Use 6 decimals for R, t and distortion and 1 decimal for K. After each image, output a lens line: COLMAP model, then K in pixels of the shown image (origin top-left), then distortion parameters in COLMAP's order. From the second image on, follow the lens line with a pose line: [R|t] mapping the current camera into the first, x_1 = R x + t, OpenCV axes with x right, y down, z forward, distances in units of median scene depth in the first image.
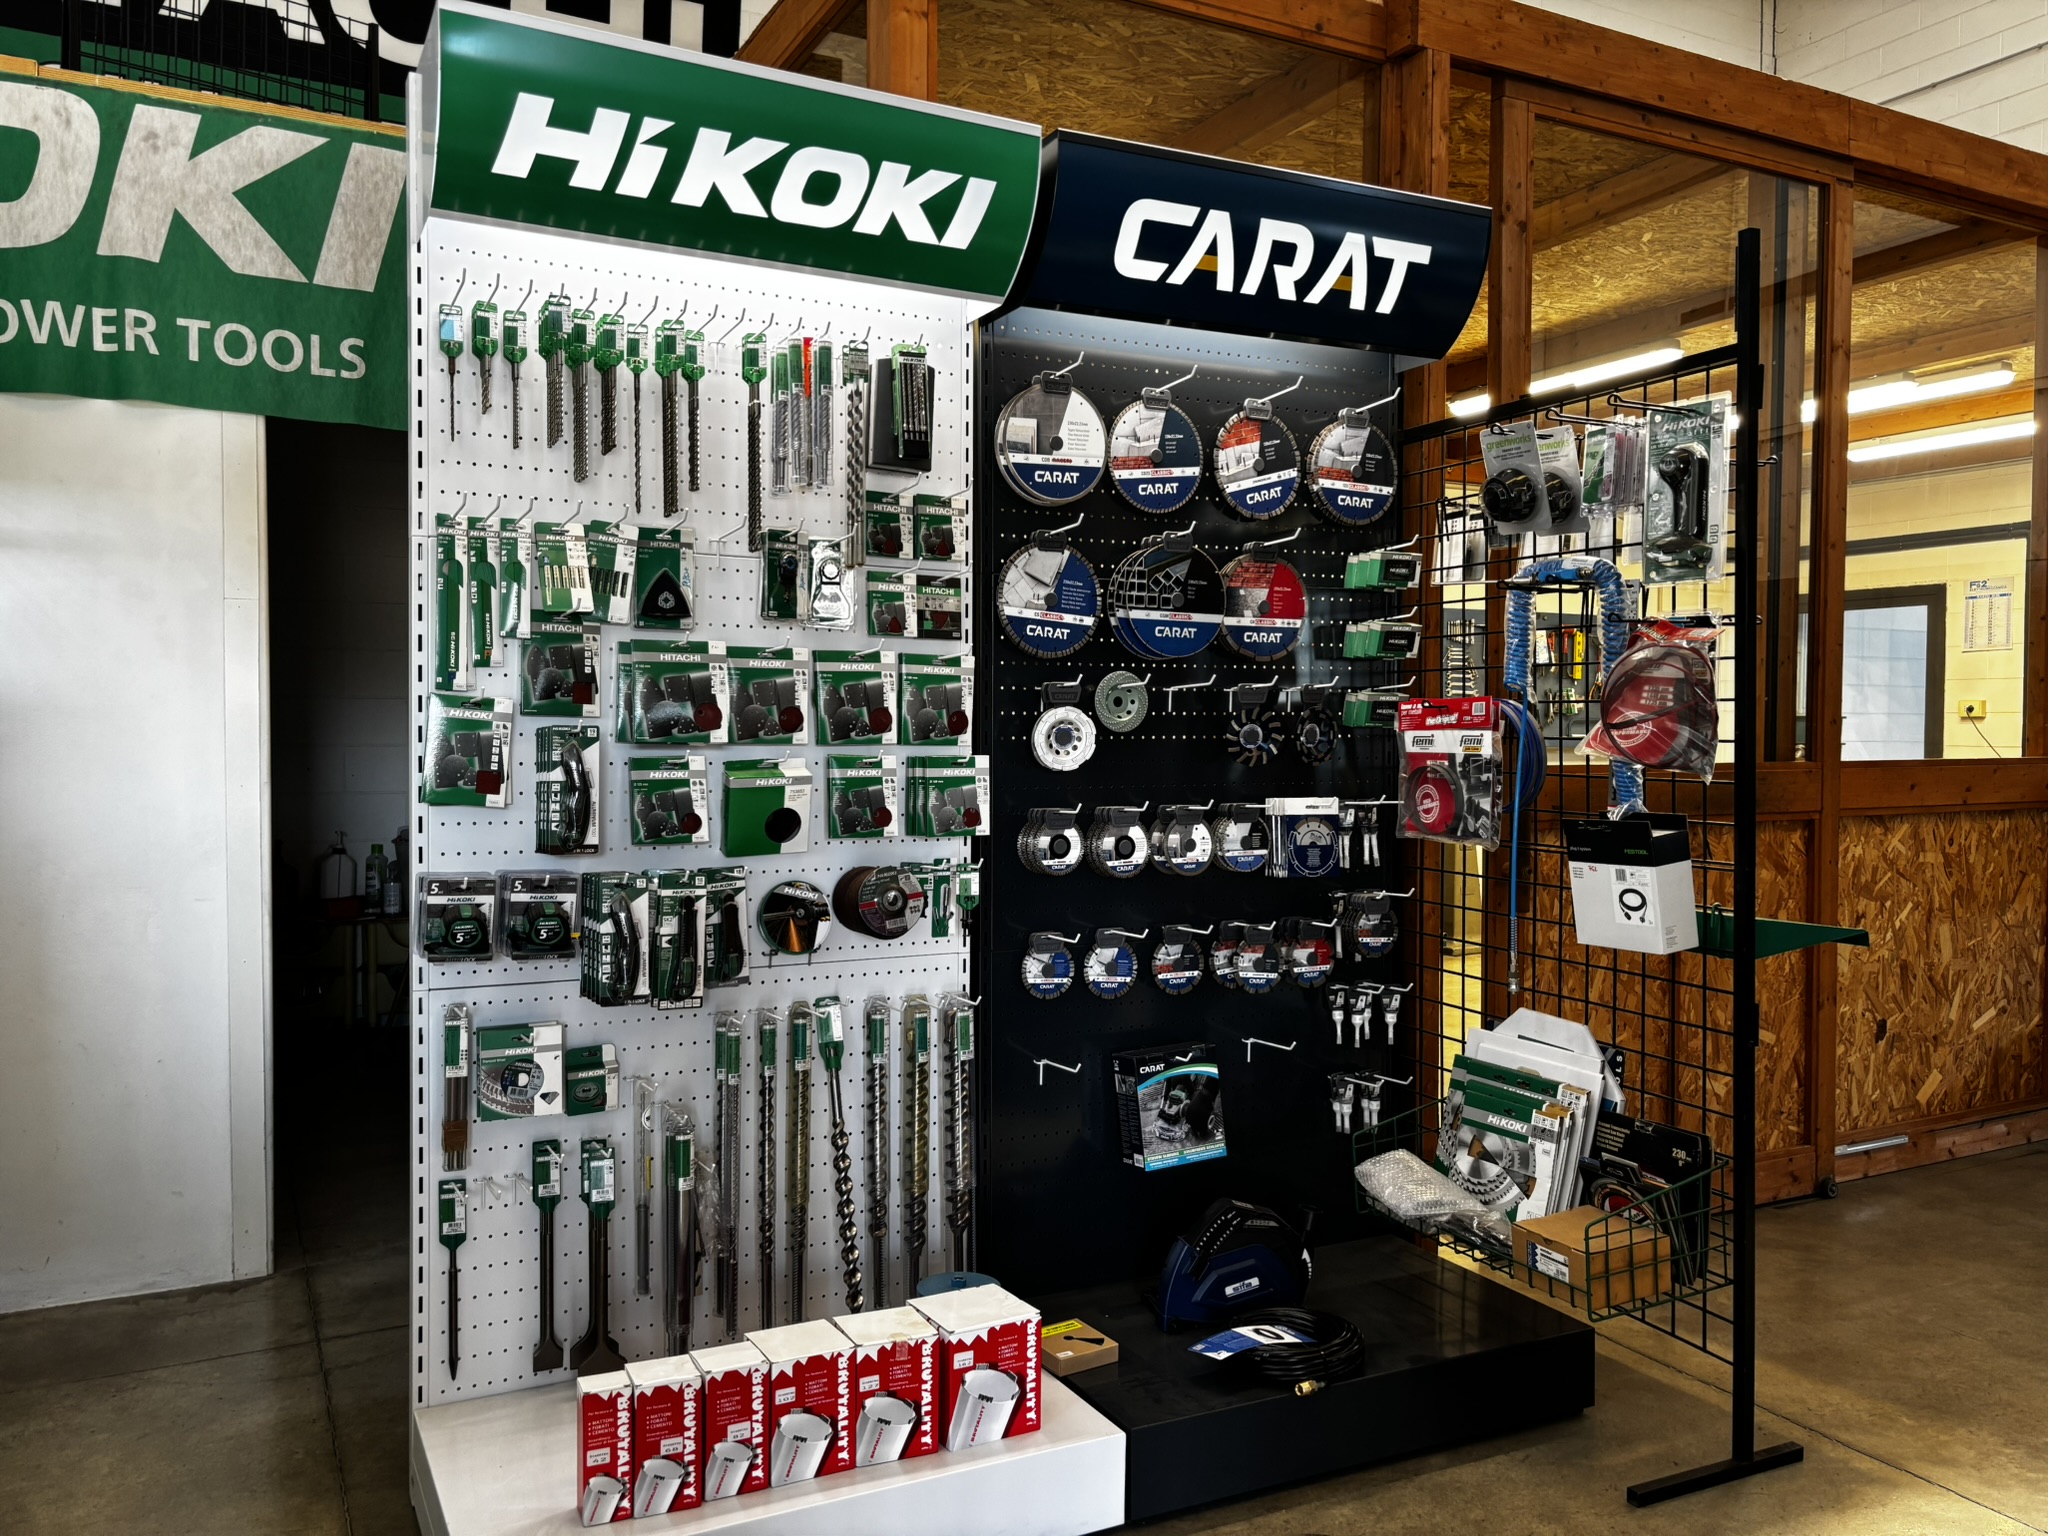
lens RADIAL K [[1544.7, 0, 1028.7], [0, 1544.7, 760.4], [0, 0, 1]] dist [0.057485, -0.069397]
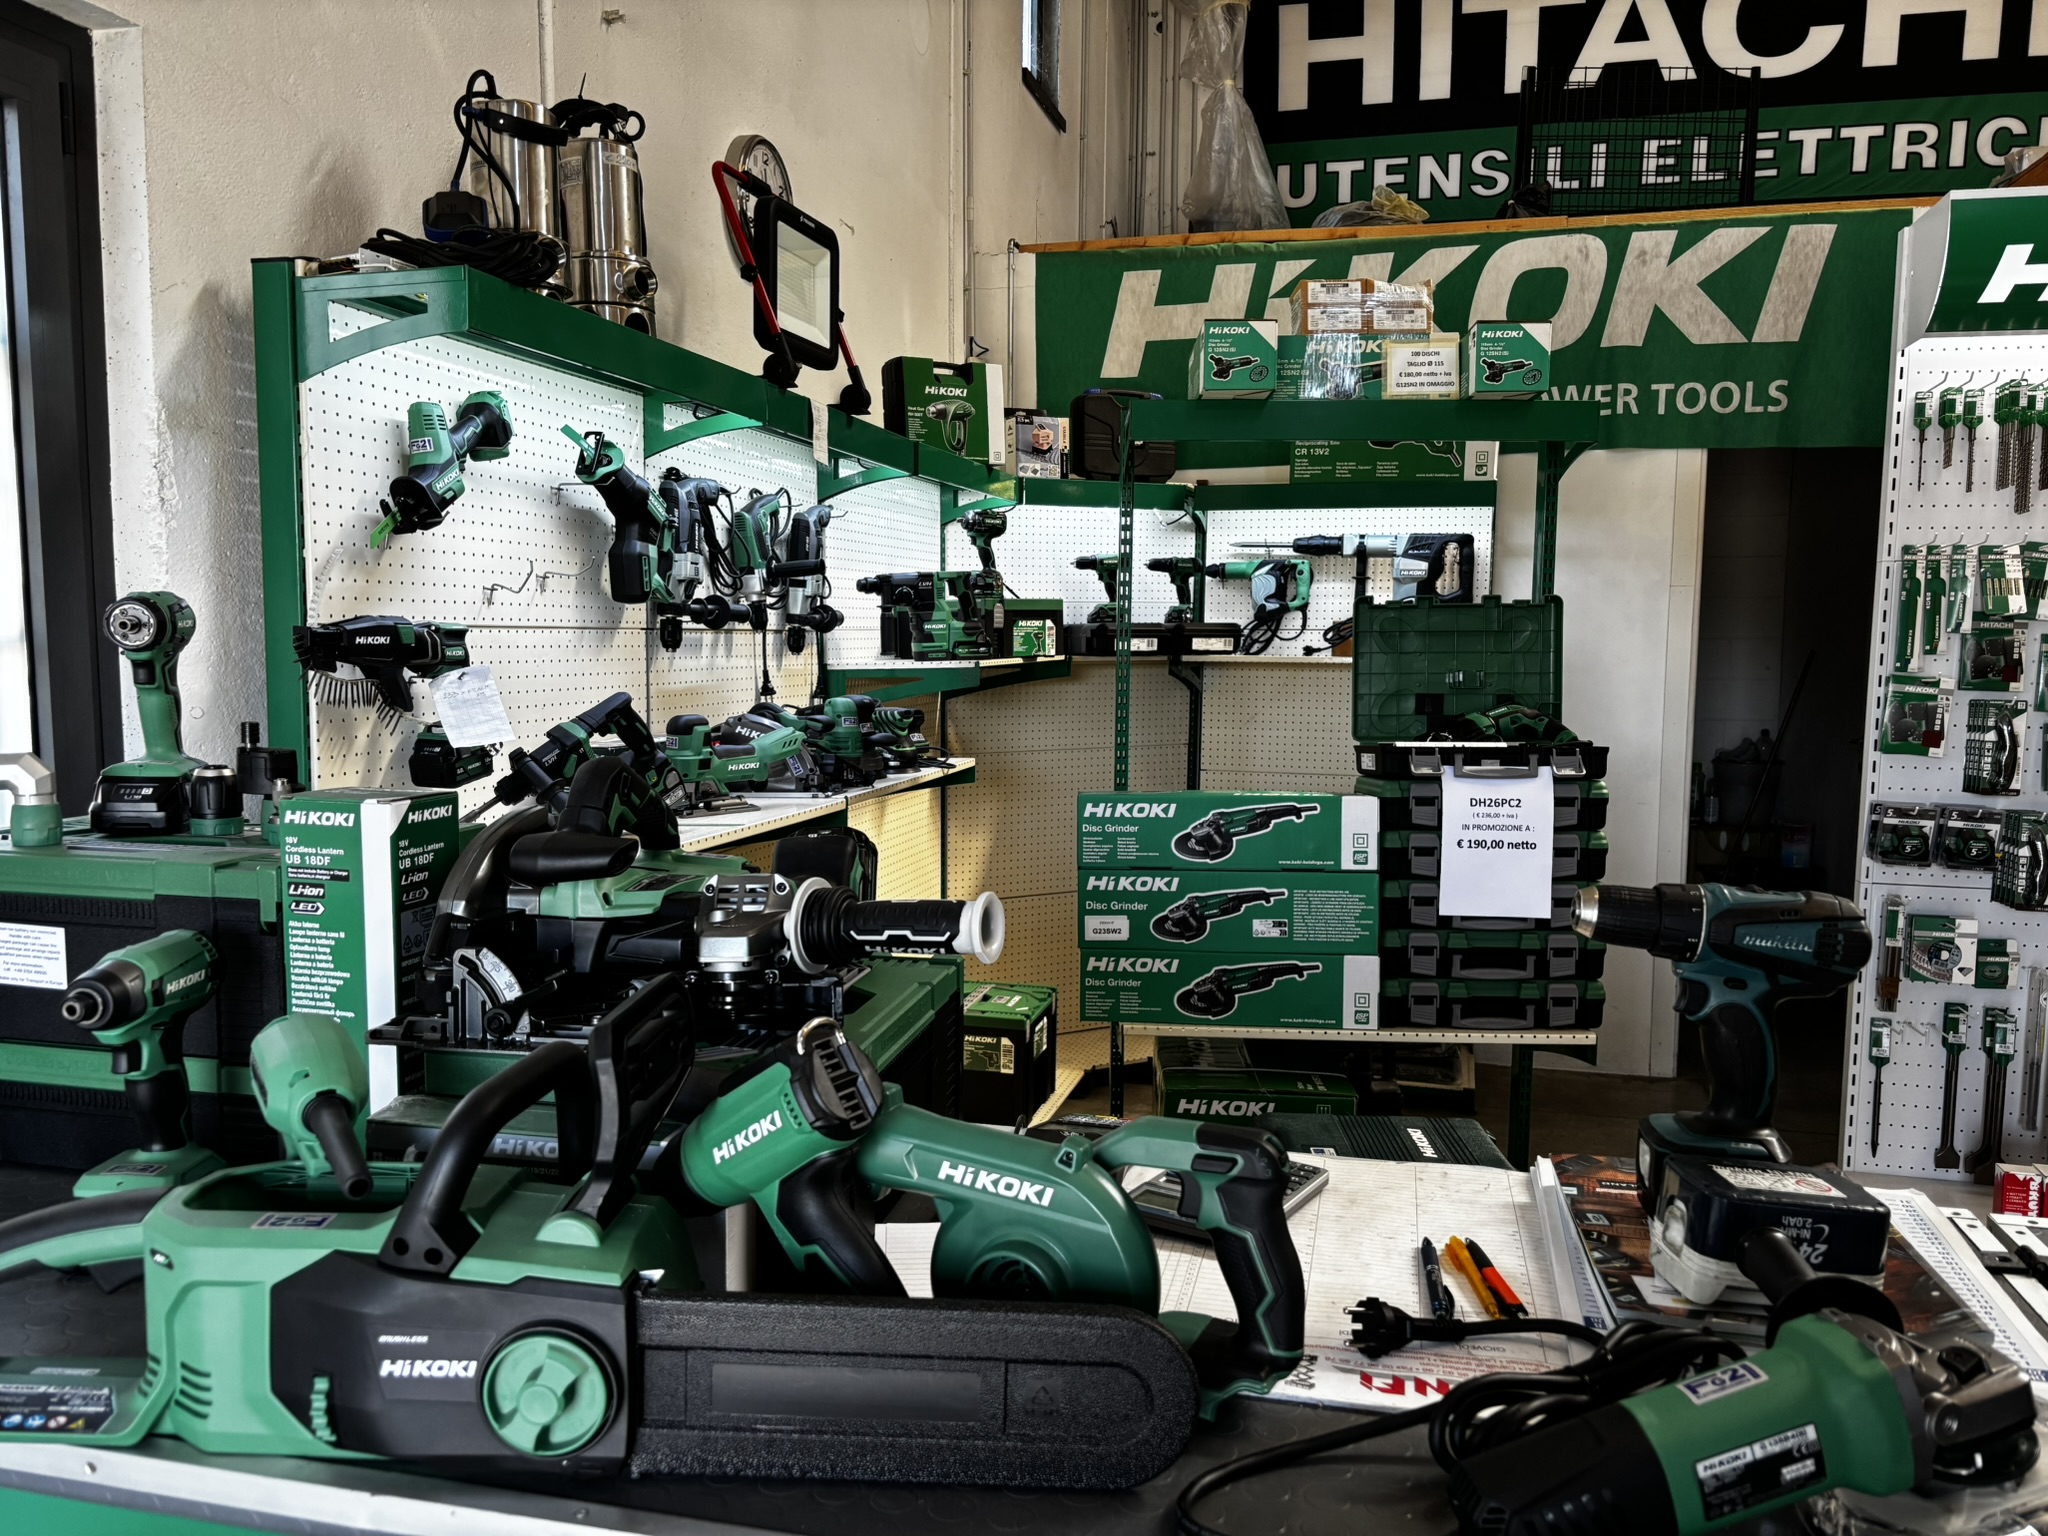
lens RADIAL K [[1544.7, 0, 1012.2], [0, 1544.7, 785.2], [0, 0, 1]] dist [0.057485, -0.069397]
pose [[0.735895, 0.066507, -0.673821, -0.009057], [-0.016011, 0.996595, 0.080879, -0.039179], [0.676906, -0.048730, 0.734455, -0.508877]]
